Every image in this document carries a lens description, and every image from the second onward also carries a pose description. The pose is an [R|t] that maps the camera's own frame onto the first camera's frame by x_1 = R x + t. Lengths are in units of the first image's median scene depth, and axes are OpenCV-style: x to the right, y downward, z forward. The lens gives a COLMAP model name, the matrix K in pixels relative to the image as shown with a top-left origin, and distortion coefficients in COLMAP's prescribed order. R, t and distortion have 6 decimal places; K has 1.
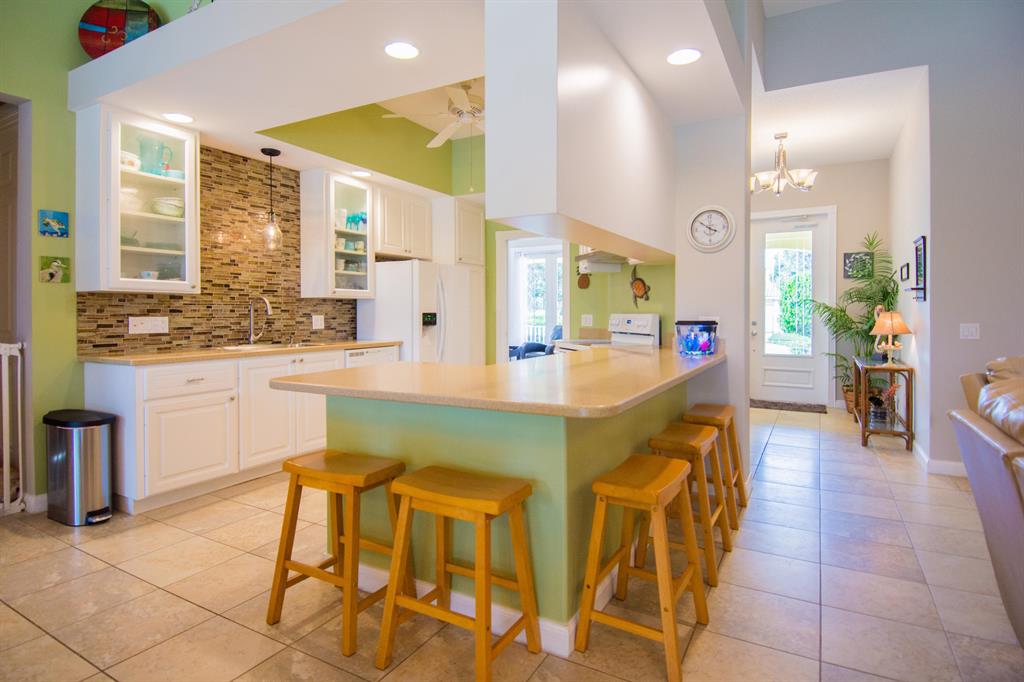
lens RADIAL K [[532.7, 0, 513.8], [0, 532.7, 331.9], [0, 0, 1]] dist [0.020670, -0.001279]
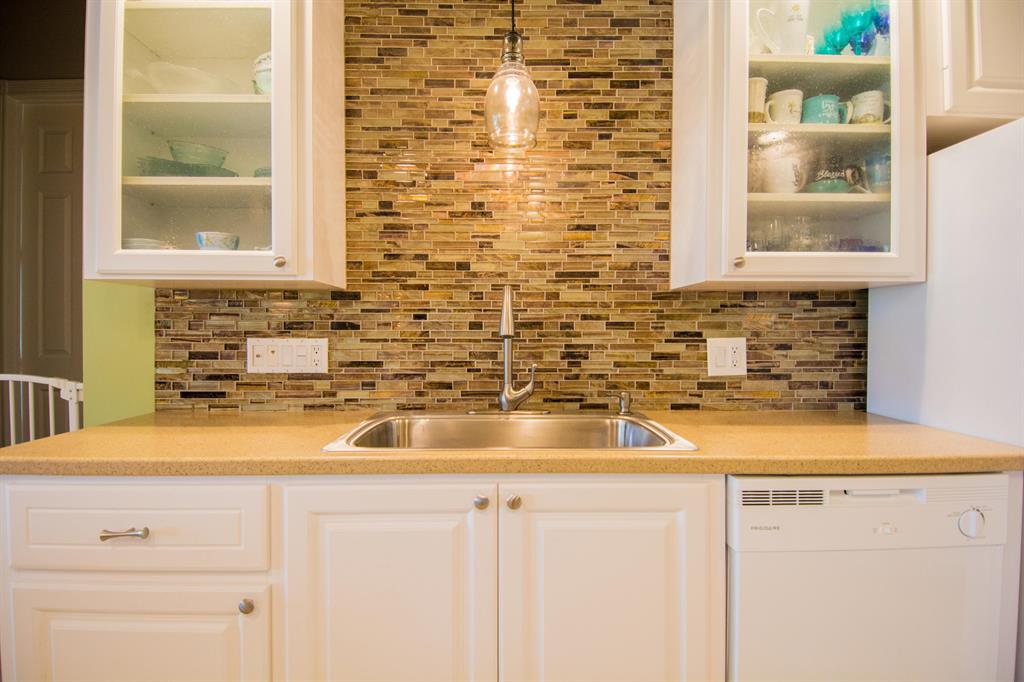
lens RADIAL K [[532.7, 0, 513.8], [0, 532.7, 331.9], [0, 0, 1]] dist [0.020670, -0.001279]
pose [[0.502668, 0.008997, -0.864433, -0.151272], [-0.034284, 0.999367, -0.009535, -0.031187], [0.863800, 0.034429, 0.502658, 0.818503]]
